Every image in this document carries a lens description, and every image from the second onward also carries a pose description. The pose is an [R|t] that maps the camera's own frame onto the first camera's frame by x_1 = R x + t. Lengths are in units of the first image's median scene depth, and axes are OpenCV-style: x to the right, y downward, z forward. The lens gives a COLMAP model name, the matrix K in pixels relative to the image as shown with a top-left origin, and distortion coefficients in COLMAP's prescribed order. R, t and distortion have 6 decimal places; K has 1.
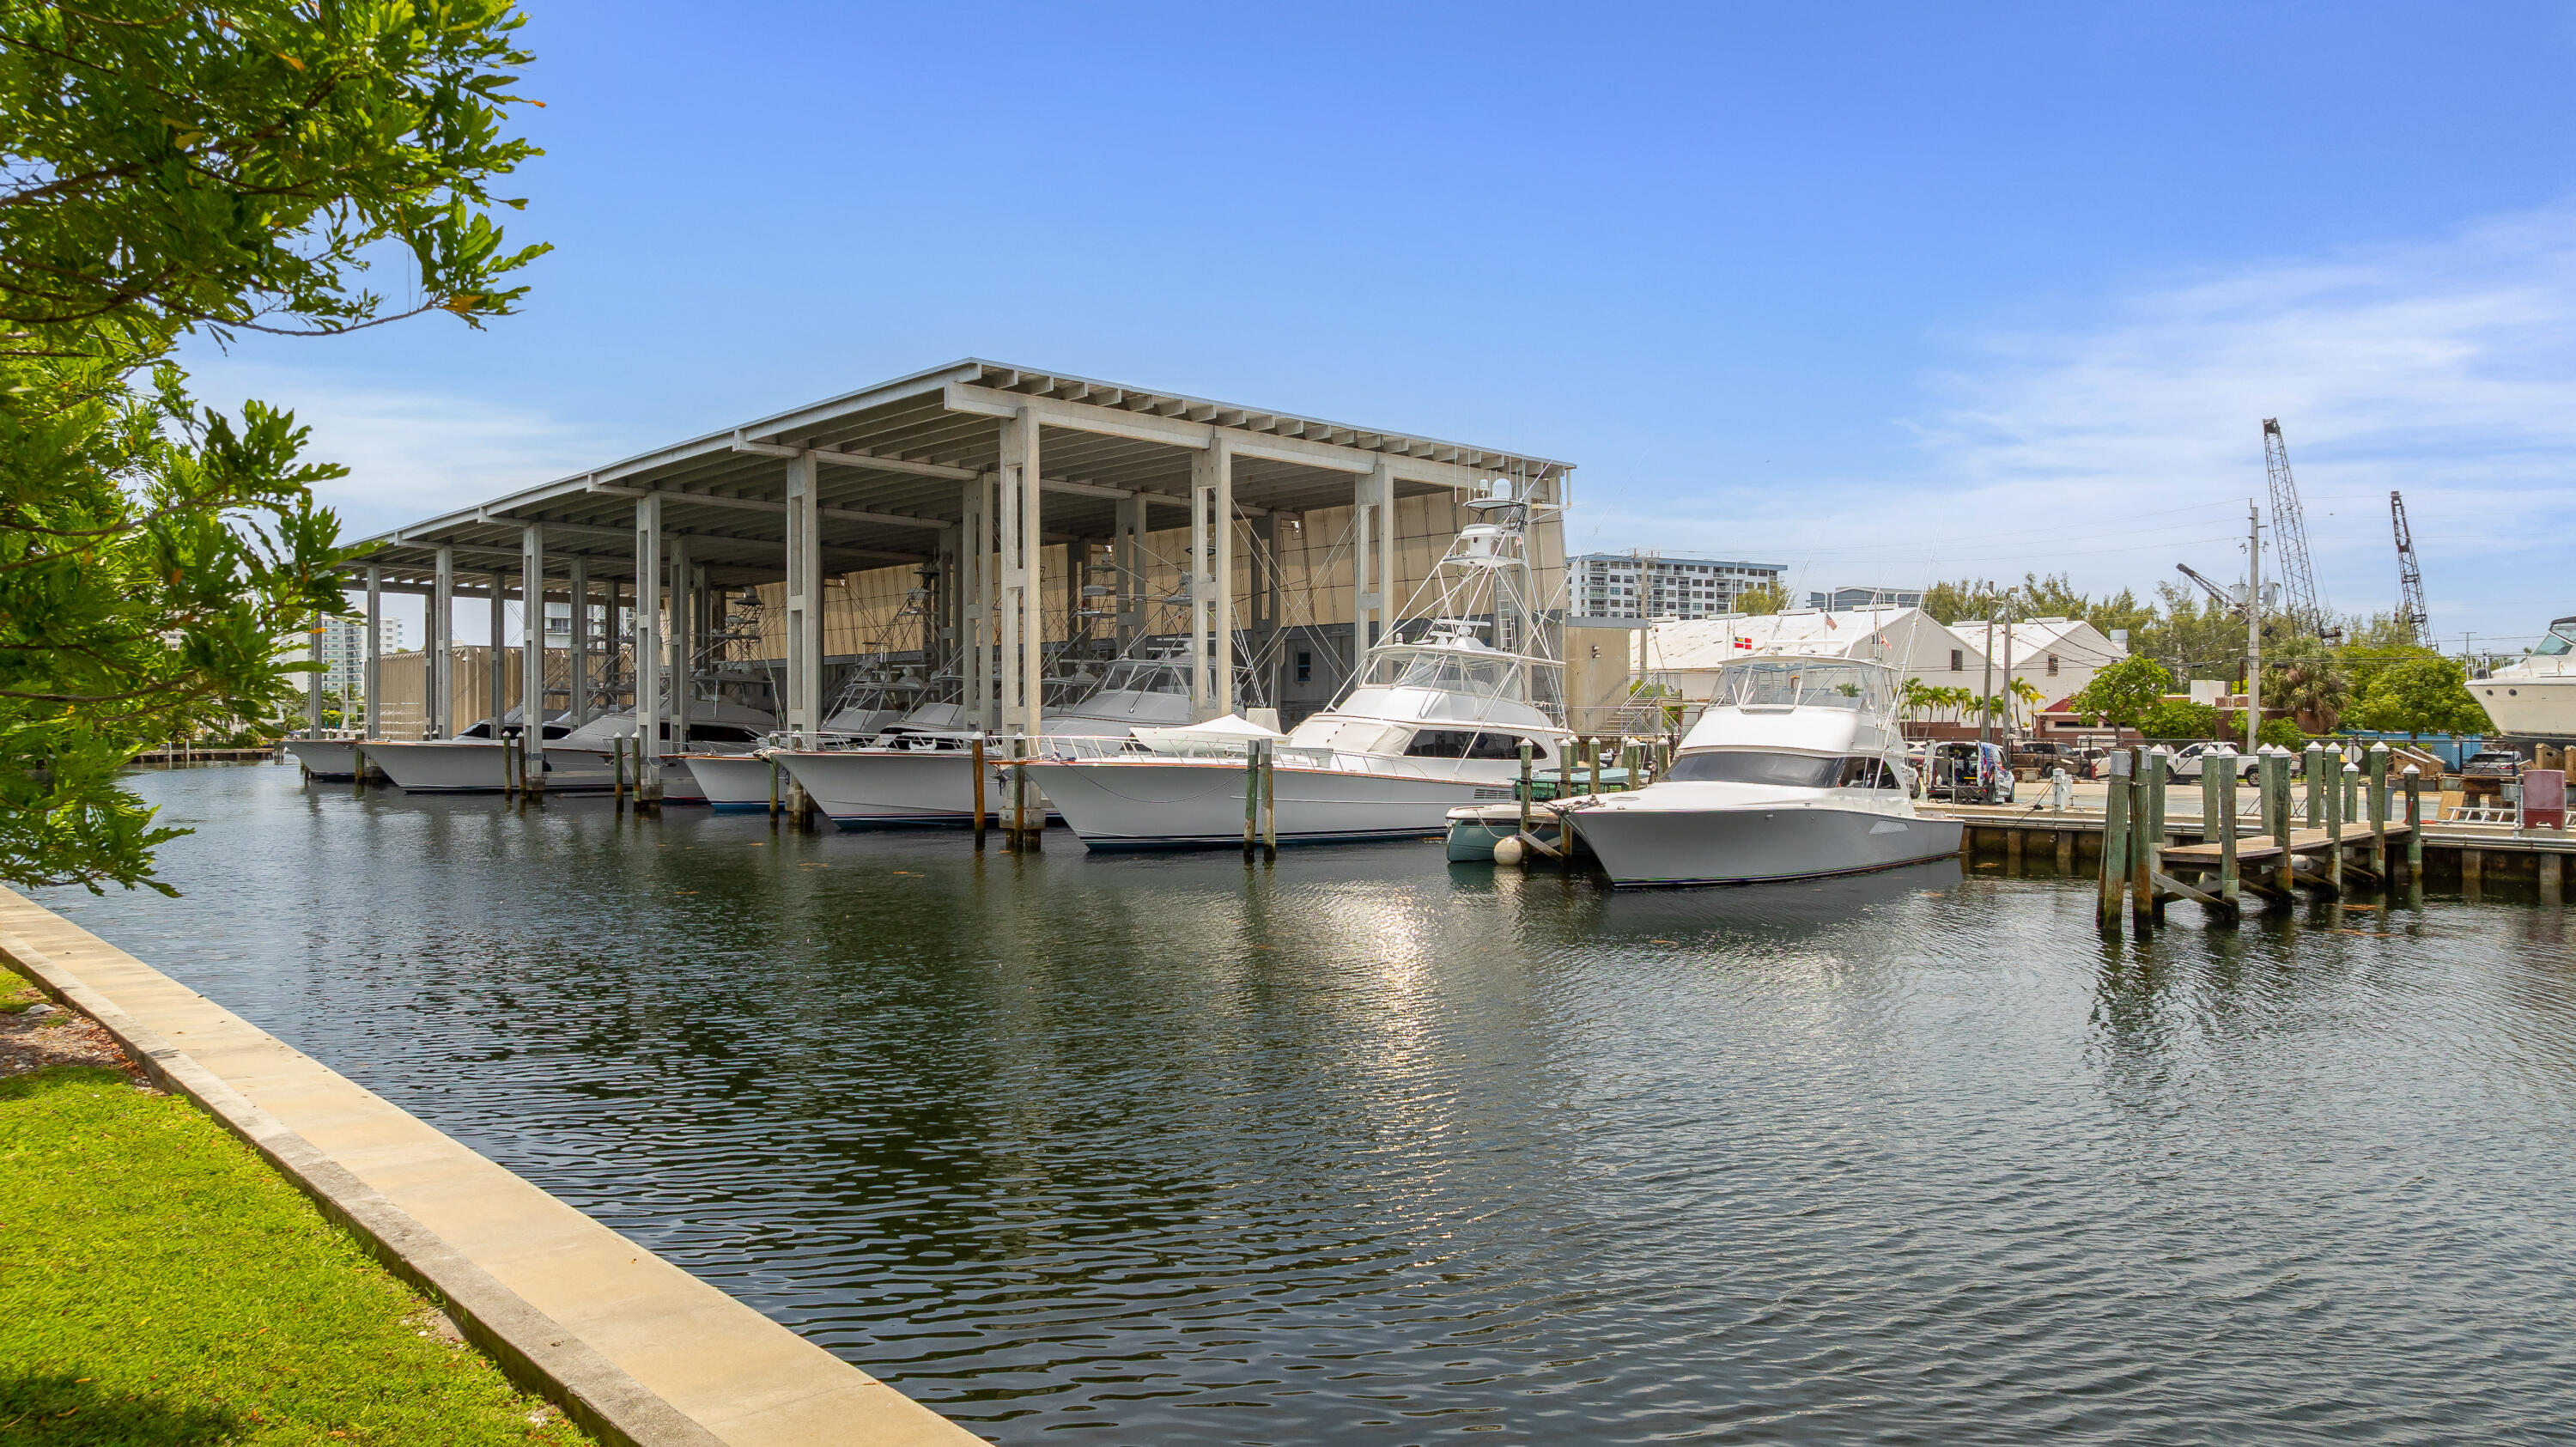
lens RADIAL K [[1792.3, 0, 1288.0], [0, 1792.3, 723.5], [0, 0, 1]] dist [-0.045331, 0.040627]
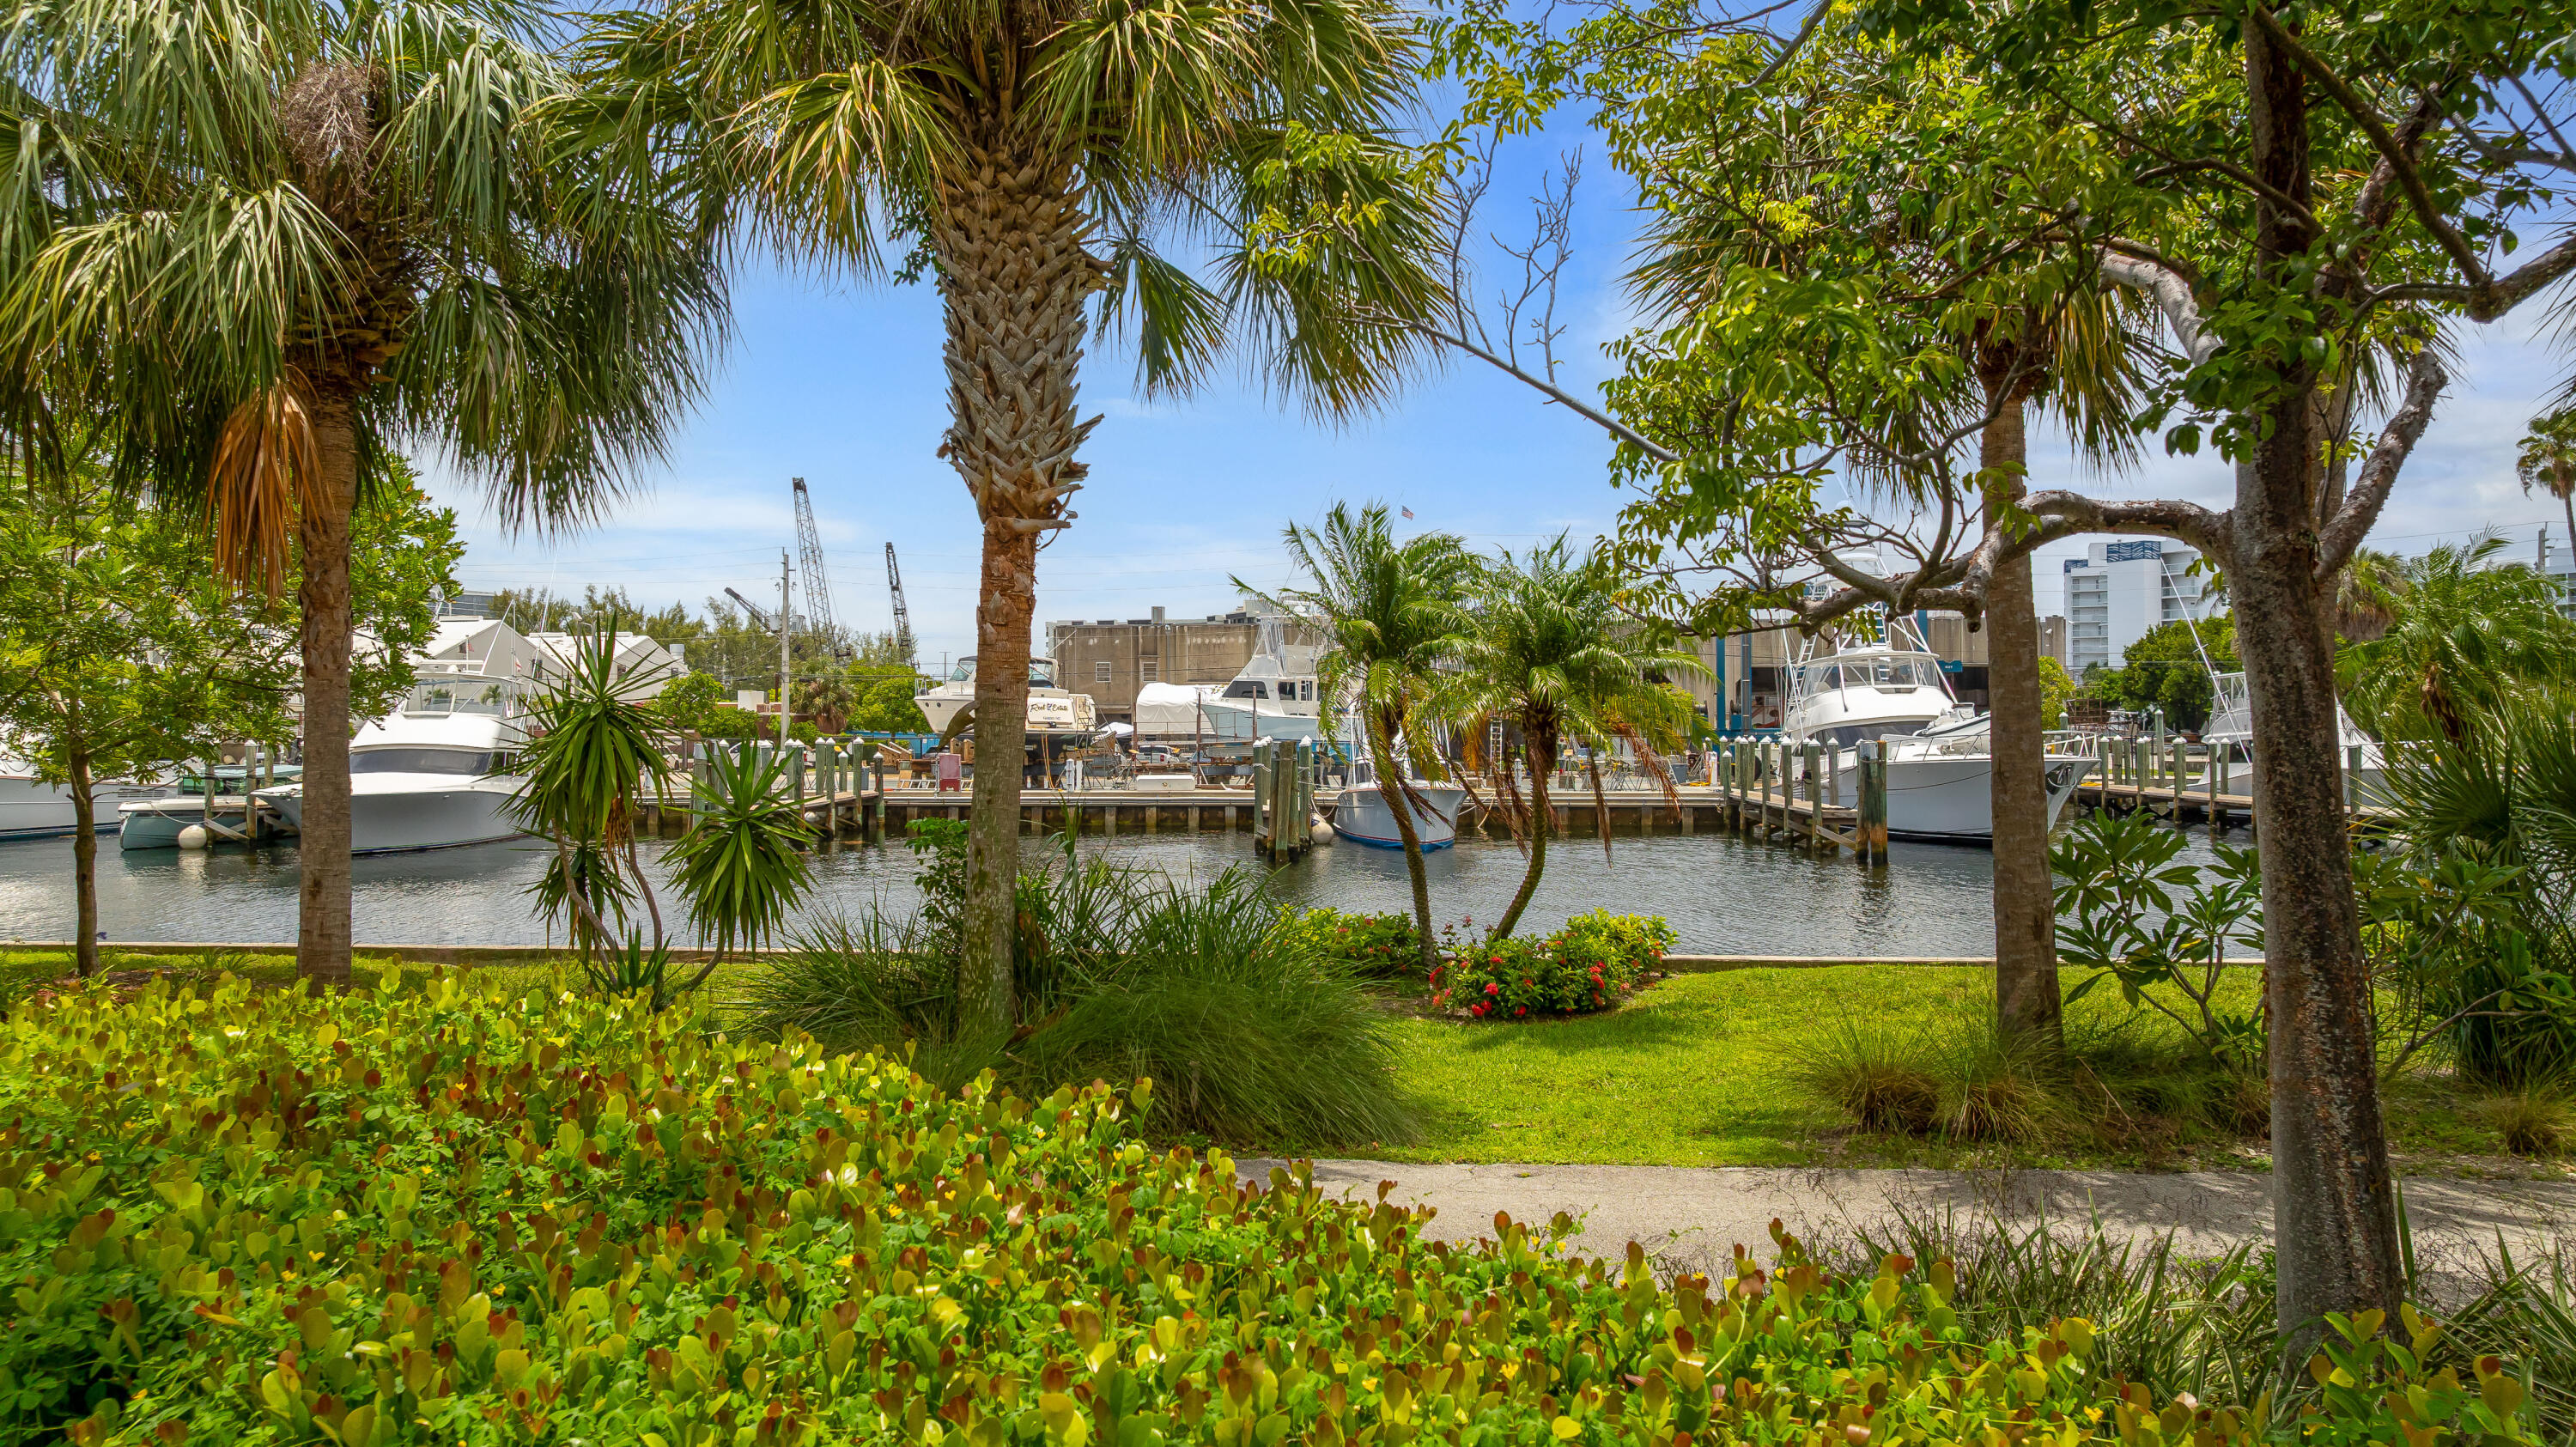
lens RADIAL K [[1792.3, 0, 1288.0], [0, 1792.3, 723.5], [0, 0, 1]] dist [-0.045331, 0.040627]
pose [[0.716990, -0.002043, 0.697081, -0.124062], [0.003648, 0.999993, -0.000821, 0.000932], [-0.697074, 0.003132, 0.716992, -0.233835]]
